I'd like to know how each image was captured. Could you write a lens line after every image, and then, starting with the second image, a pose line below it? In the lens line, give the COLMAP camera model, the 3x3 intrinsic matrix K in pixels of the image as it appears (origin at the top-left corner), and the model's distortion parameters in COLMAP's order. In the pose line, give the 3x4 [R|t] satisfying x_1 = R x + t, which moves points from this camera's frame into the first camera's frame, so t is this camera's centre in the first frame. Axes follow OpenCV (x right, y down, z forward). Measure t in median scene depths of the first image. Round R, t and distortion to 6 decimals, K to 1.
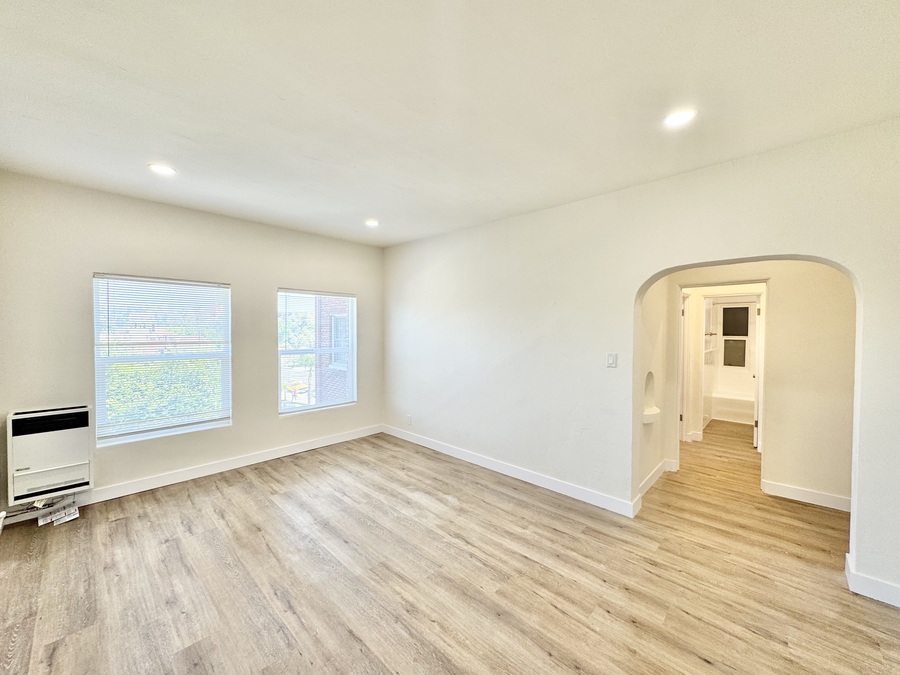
lens RADIAL K [[360.3, 0, 448.5], [0, 360.3, 337.5], [0, 0, 1]] dist [-0.002203, 0.000462]
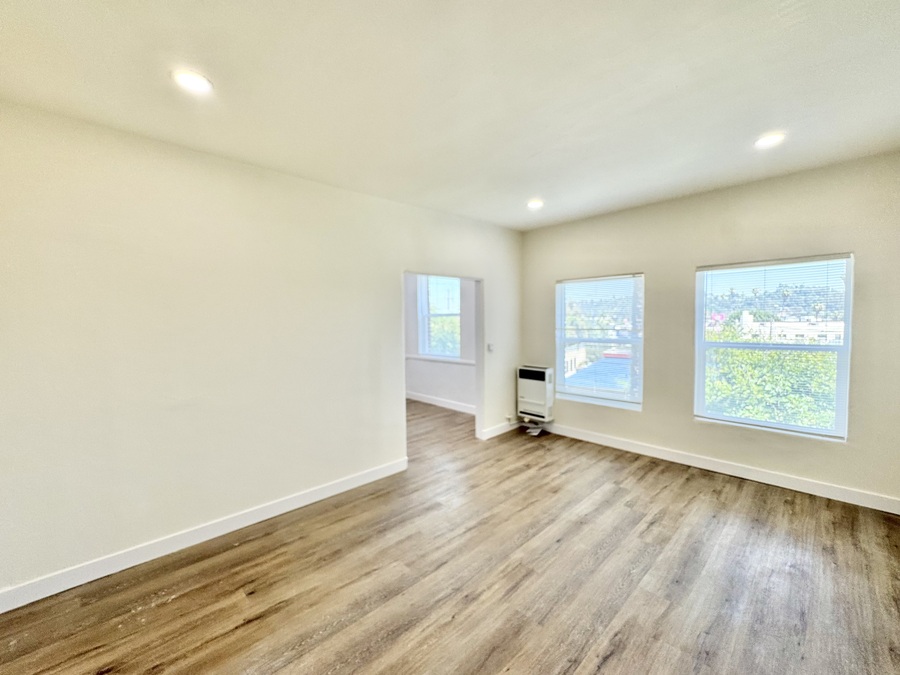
lens RADIAL K [[360.3, 0, 450.9], [0, 360.3, 343.7], [0, 0, 1]] dist [-0.002203, 0.000462]
pose [[-0.037924, 0.061291, -0.997399, 0.613056], [-0.008780, 0.998058, 0.061665, -0.011121], [0.999242, 0.011095, -0.037312, 0.702819]]
